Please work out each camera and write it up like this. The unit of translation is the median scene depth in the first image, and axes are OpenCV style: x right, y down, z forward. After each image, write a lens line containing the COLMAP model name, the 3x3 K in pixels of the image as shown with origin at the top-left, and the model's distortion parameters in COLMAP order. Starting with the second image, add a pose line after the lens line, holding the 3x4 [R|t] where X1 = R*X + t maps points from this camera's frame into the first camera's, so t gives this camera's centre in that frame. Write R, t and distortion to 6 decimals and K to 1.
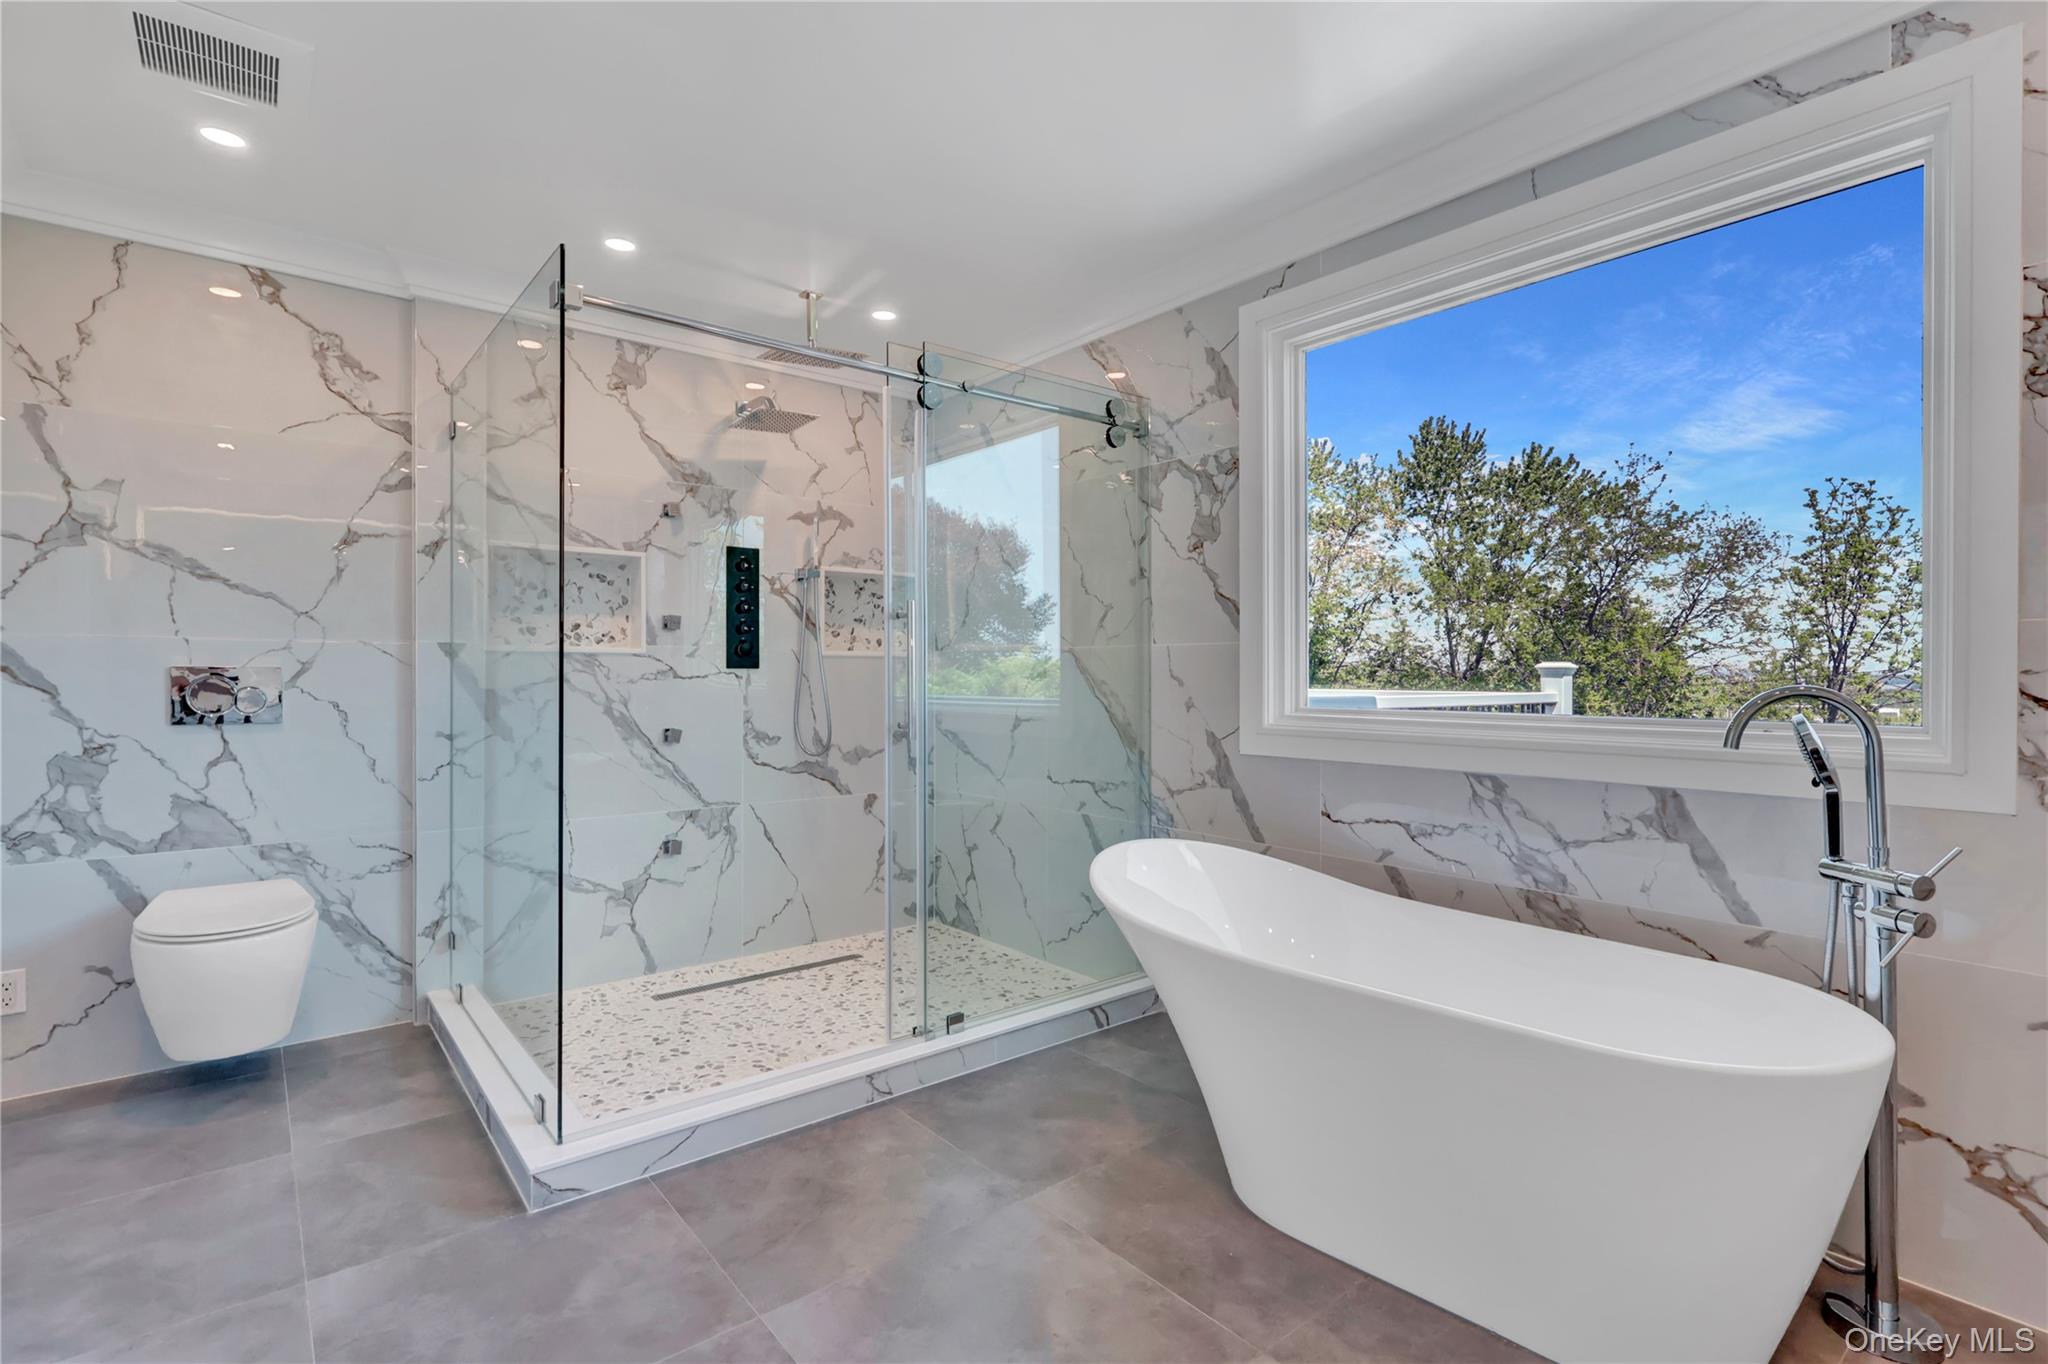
lens RADIAL K [[949.1, 0, 1016.0], [0, 949.1, 678.4], [0, 0, 1]] dist [-0.001010, 0.000151]
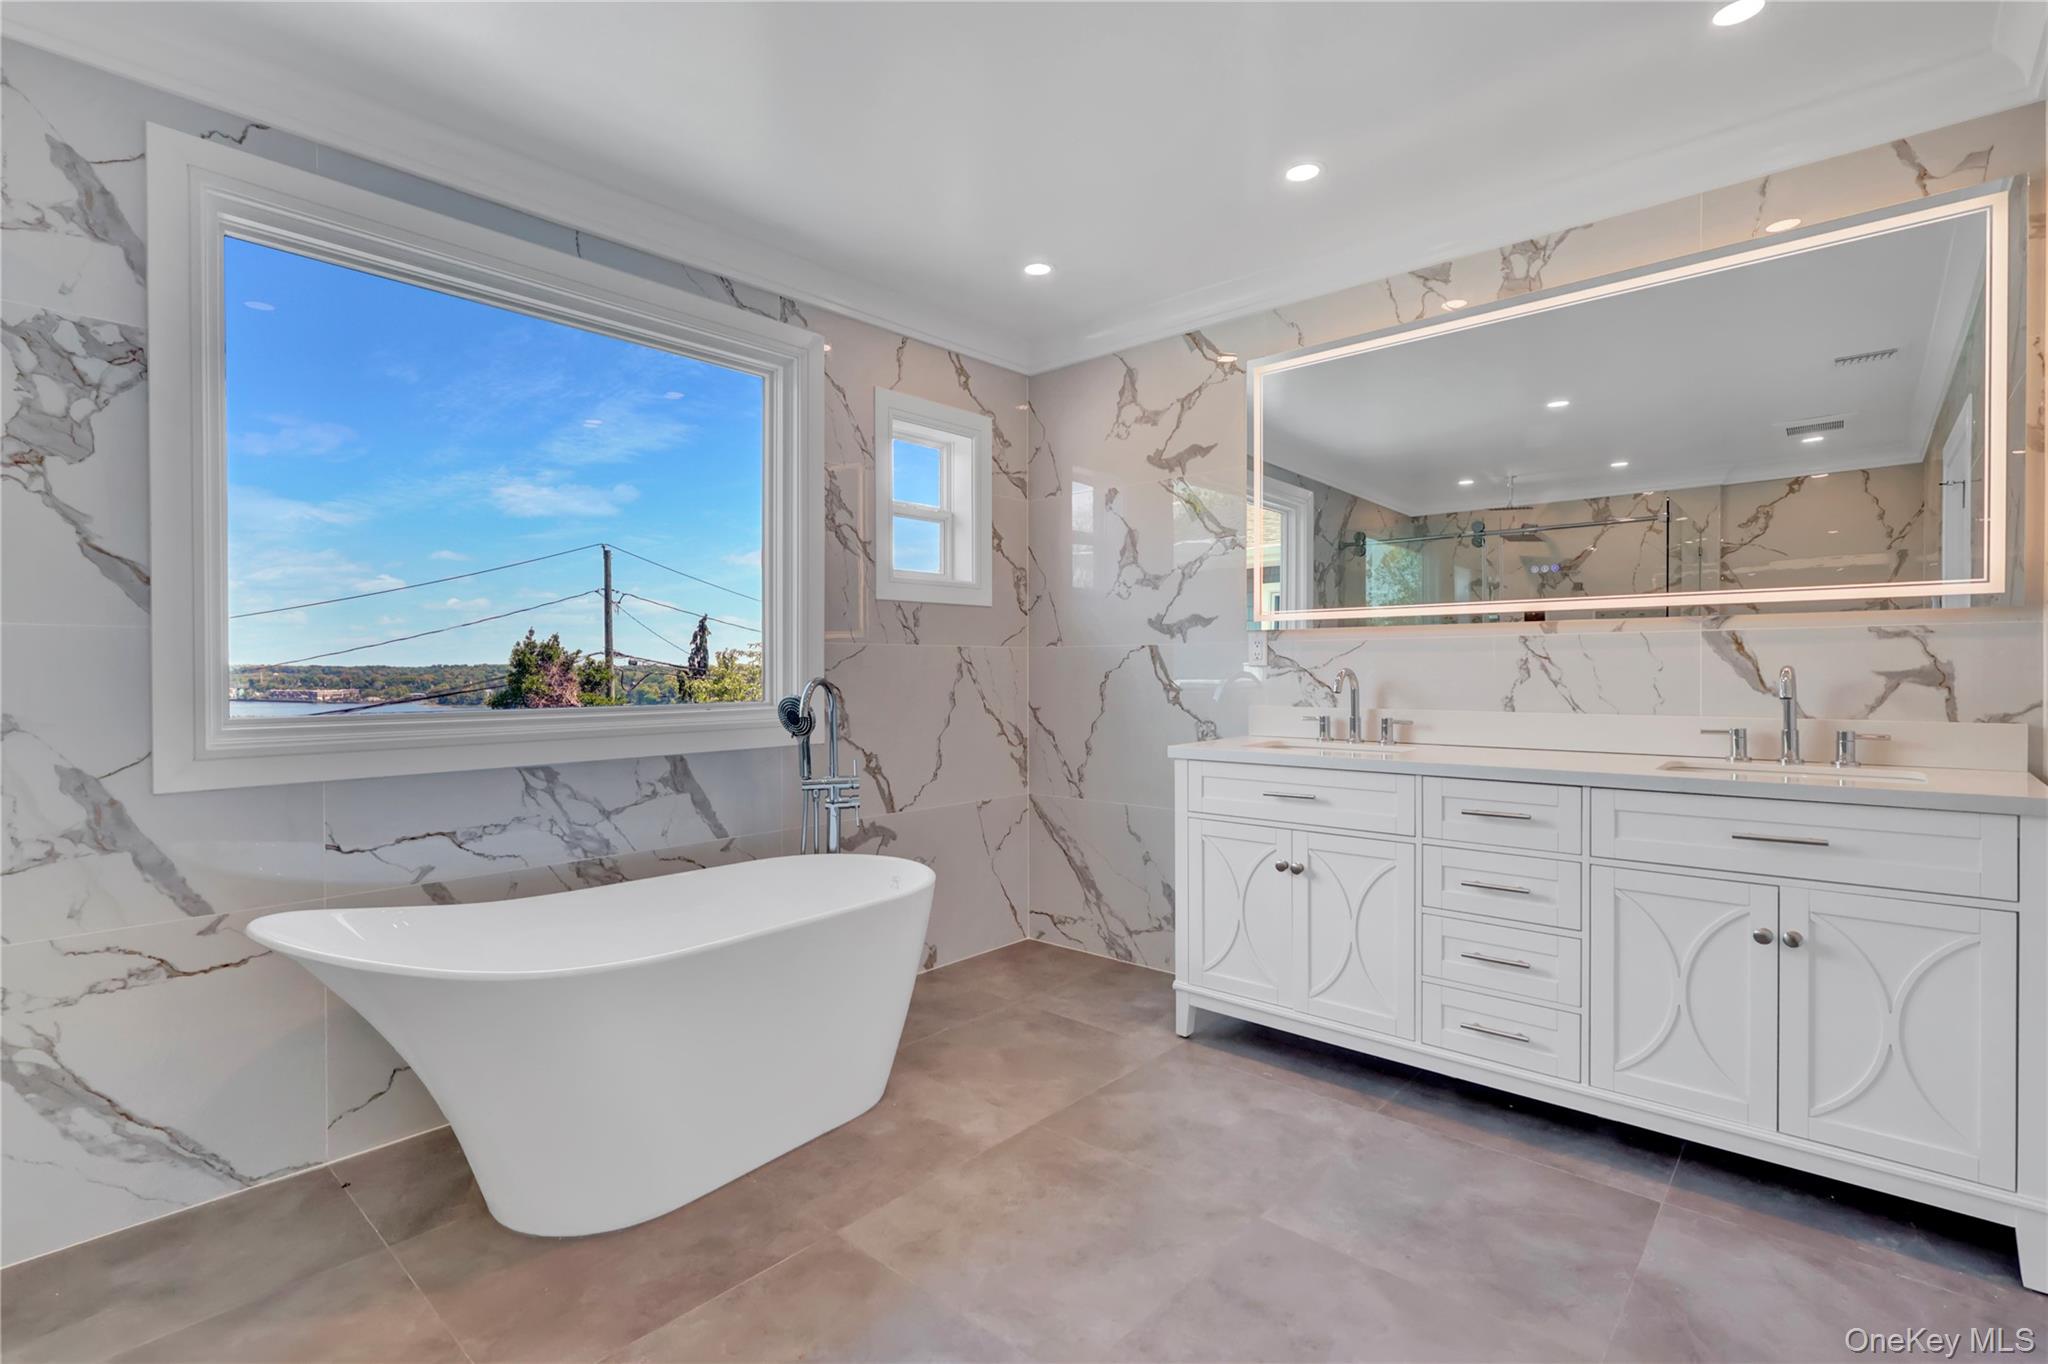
lens RADIAL K [[949.1, 0, 1020.1], [0, 949.1, 673.9], [0, 0, 1]] dist [-0.001010, 0.000151]
pose [[-0.153994, -0.009318, 0.988028, -0.664725], [0.003697, 0.999943, 0.010007, -0.012168], [-0.988065, 0.005193, -0.153951, 0.647027]]
